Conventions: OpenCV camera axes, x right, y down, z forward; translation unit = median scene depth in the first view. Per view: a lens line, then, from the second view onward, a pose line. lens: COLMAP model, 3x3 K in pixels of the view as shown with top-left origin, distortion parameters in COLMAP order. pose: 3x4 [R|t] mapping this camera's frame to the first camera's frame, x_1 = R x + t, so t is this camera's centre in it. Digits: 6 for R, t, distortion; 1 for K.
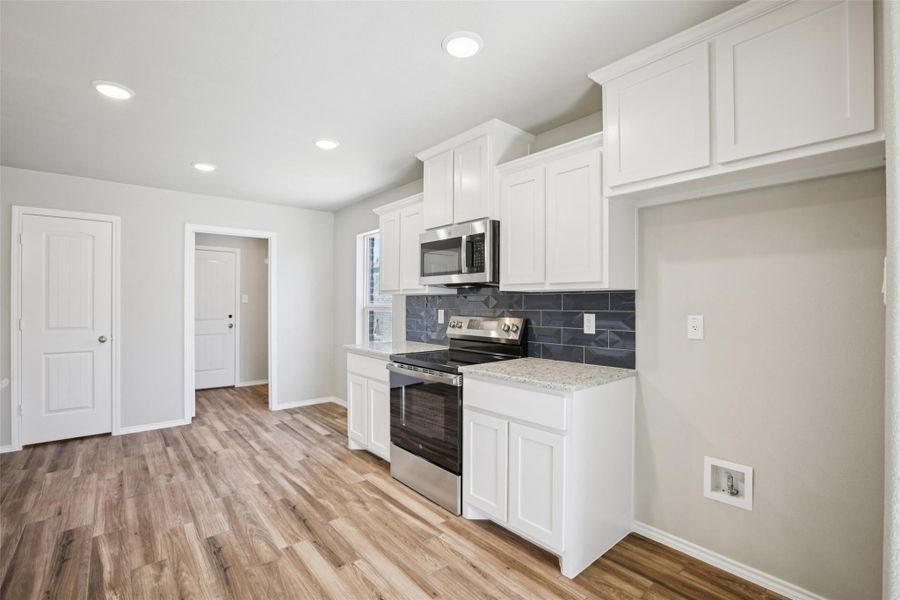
lens RADIAL K [[408.7, 0, 456.8], [0, 408.7, 303.1], [0, 0, 1]] dist [-0.045708, 0.012356]
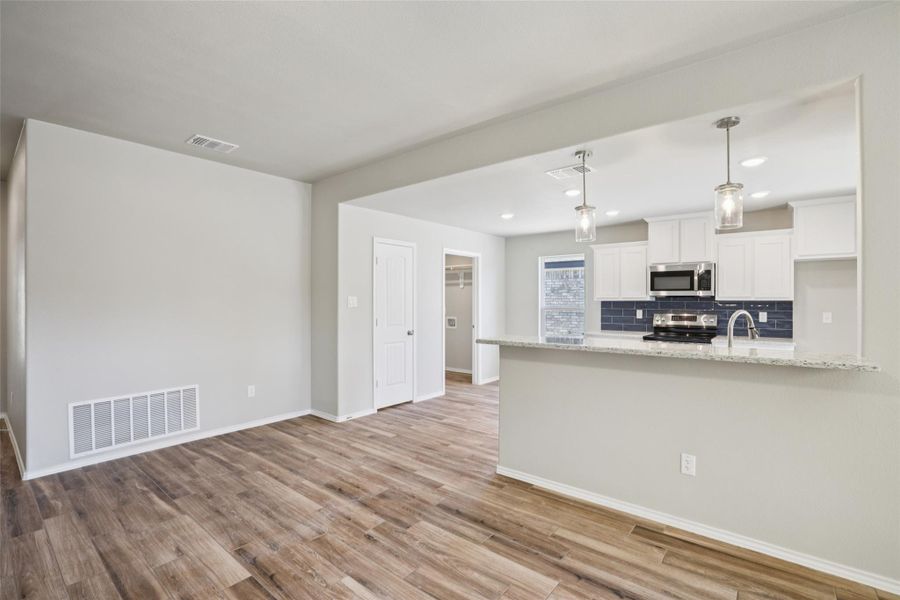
lens RADIAL K [[408.7, 0, 454.1], [0, 408.7, 305.3], [0, 0, 1]] dist [-0.045708, 0.012356]
pose [[0.985345, -0.002323, 0.170560, -1.354140], [0.001168, 0.999976, 0.006871, -0.020142], [-0.170572, -0.006571, 0.985323, -0.602989]]
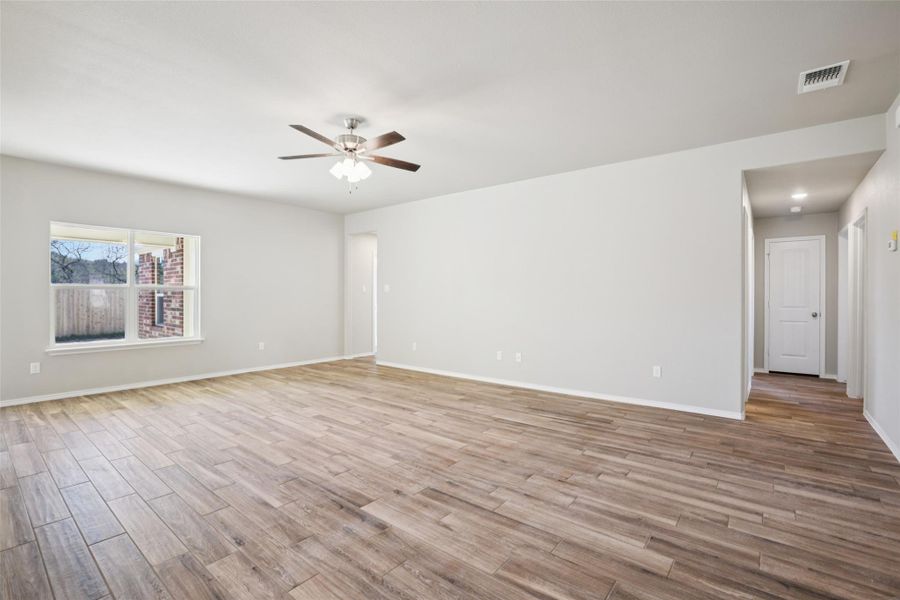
lens RADIAL K [[408.7, 0, 455.7], [0, 408.7, 300.3], [0, 0, 1]] dist [-0.045708, 0.012356]
pose [[-0.983540, -0.000504, -0.180691, -1.635659], [-0.002934, 0.999909, 0.013178, 0.025902], [0.180668, 0.013492, -0.983452, 1.009914]]
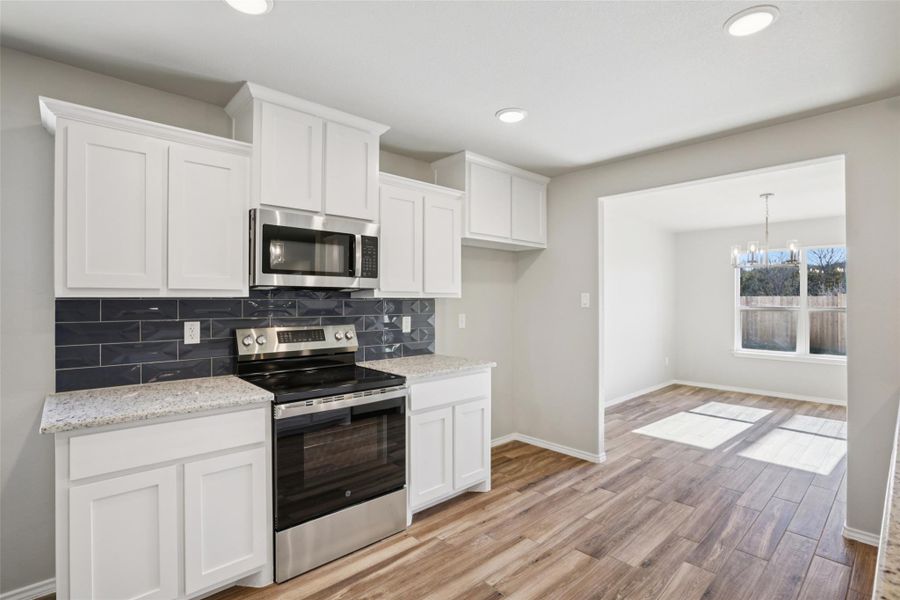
lens RADIAL K [[425.1, 0, 456.5], [0, 425.1, 304.5], [0, 0, 1]] dist [-0.034153, 0.002497]
pose [[-0.029844, -0.010654, 0.999498, -0.897521], [0.002050, 0.999940, 0.010720, -0.022514], [-0.999552, 0.002369, -0.029820, 0.804299]]
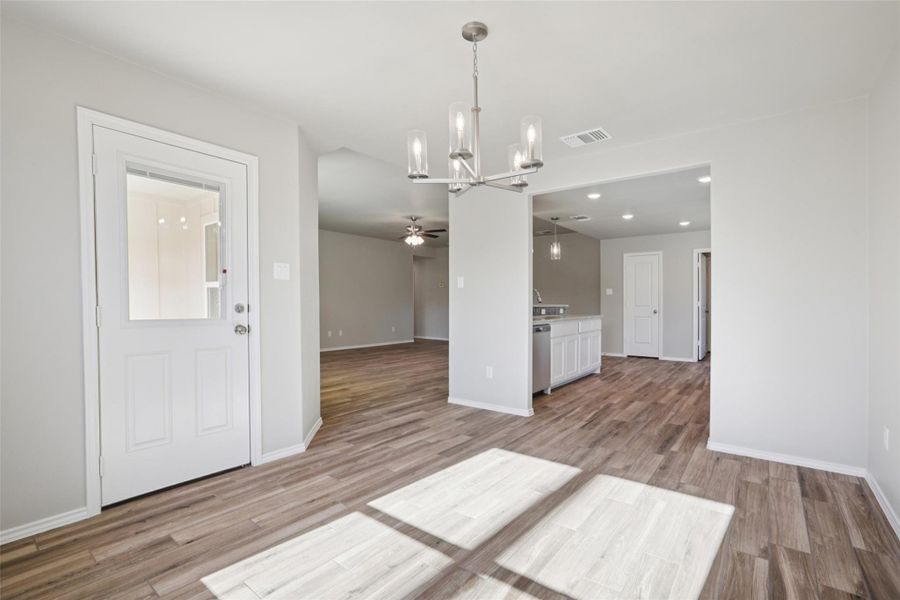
lens RADIAL K [[408.7, 0, 453.5], [0, 408.7, 313.8], [0, 0, 1]] dist [-0.045708, 0.012356]
pose [[0.192531, 0.022895, -0.981024, 1.338827], [-0.003337, 0.999737, 0.022677, 0.069891], [0.981285, -0.001092, 0.192557, -0.606088]]
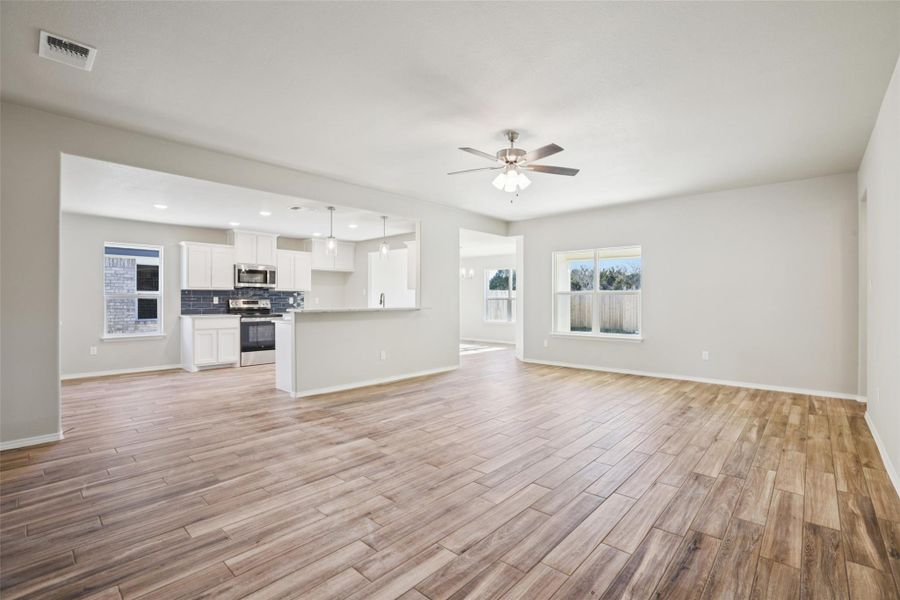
lens RADIAL K [[408.7, 0, 454.3], [0, 408.7, 297.8], [0, 0, 1]] dist [-0.045708, 0.012356]
pose [[-0.113188, 0.001651, 0.993572, -2.896205], [0.000155, 0.999999, -0.001644, 0.029073], [-0.993574, -0.000032, -0.113188, 0.029256]]
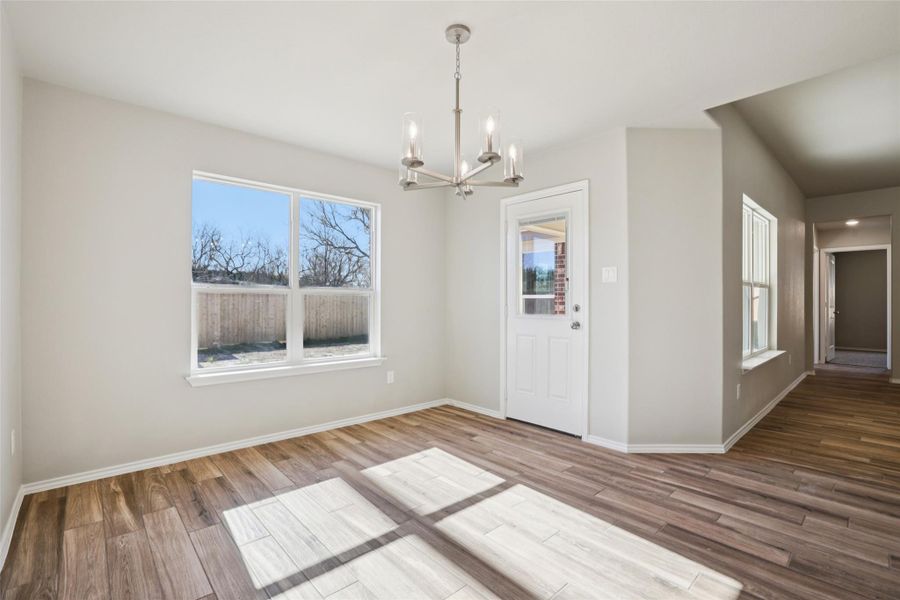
lens RADIAL K [[408.7, 0, 456.1], [0, 408.7, 304.7], [0, 0, 1]] dist [-0.045708, 0.012356]
pose [[-0.999531, -0.002788, -0.030488, 0.678140], [-0.003079, 0.999950, 0.009501, 0.060227], [0.030460, 0.009590, -0.999490, 0.290016]]
